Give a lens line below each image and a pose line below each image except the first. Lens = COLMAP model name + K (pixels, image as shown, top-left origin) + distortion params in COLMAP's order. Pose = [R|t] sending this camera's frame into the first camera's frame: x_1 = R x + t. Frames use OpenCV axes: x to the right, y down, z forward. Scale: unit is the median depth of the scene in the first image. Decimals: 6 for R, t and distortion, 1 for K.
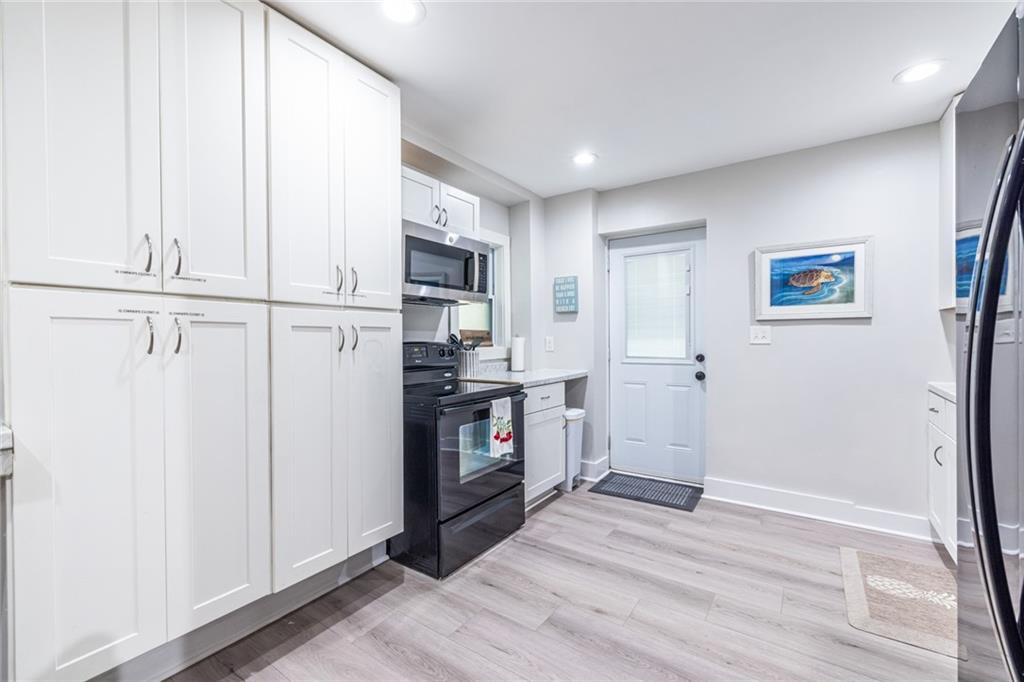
lens RADIAL K [[434.2, 0, 516.2], [0, 434.2, 345.4], [0, 0, 1]] dist [-0.001144, -0.000156]
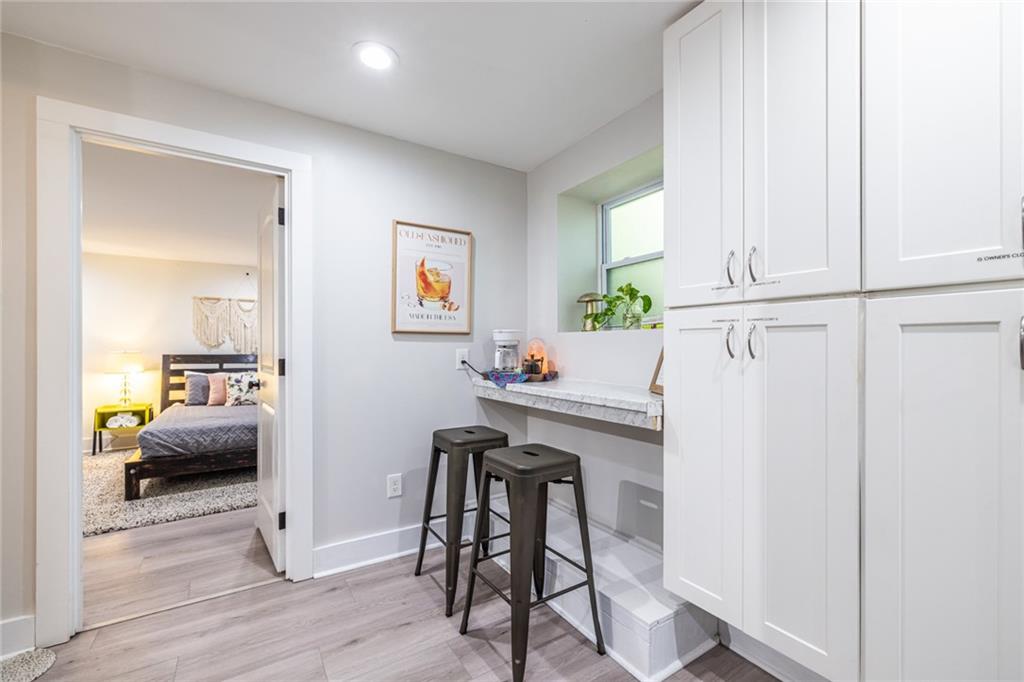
lens RADIAL K [[434.2, 0, 516.2], [0, 434.2, 345.4], [0, 0, 1]] dist [-0.001144, -0.000156]
pose [[-0.394704, 0.004164, -0.918799, 0.173583], [-0.010343, 0.999906, 0.008974, -0.007502], [0.918750, 0.013046, -0.394624, 0.408814]]
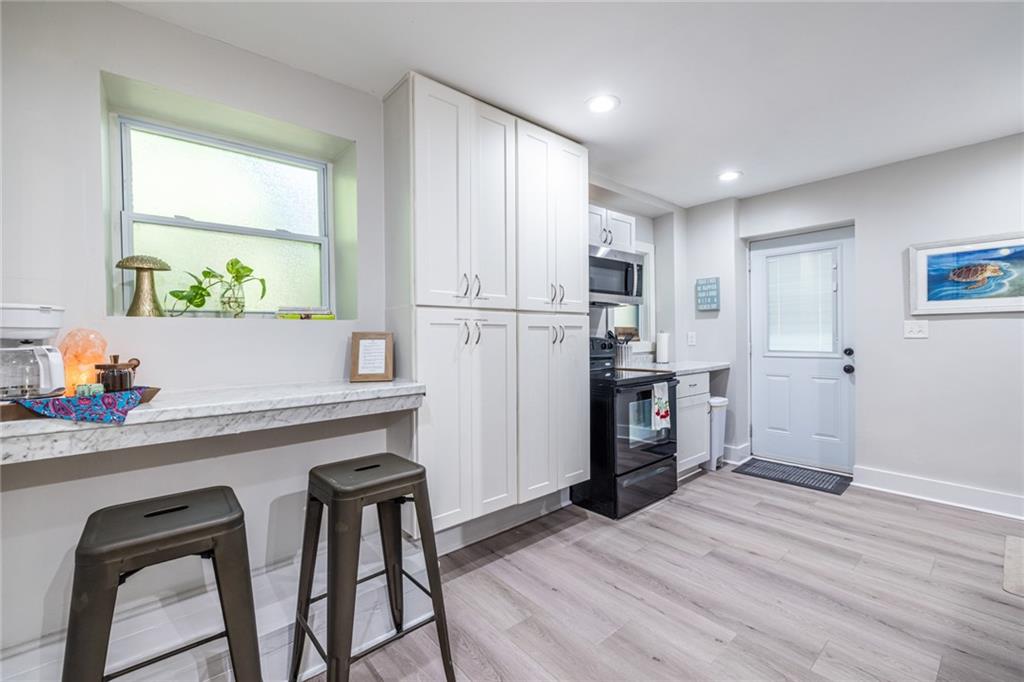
lens RADIAL K [[434.6, 0, 517.5], [0, 434.6, 339.4], [0, 0, 1]] dist [-0.000658, 0.000120]
pose [[0.967516, -0.002396, -0.252799, -0.098782], [0.001217, 0.999988, -0.004819, 0.004043], [0.252807, 0.004355, 0.967507, -0.254101]]
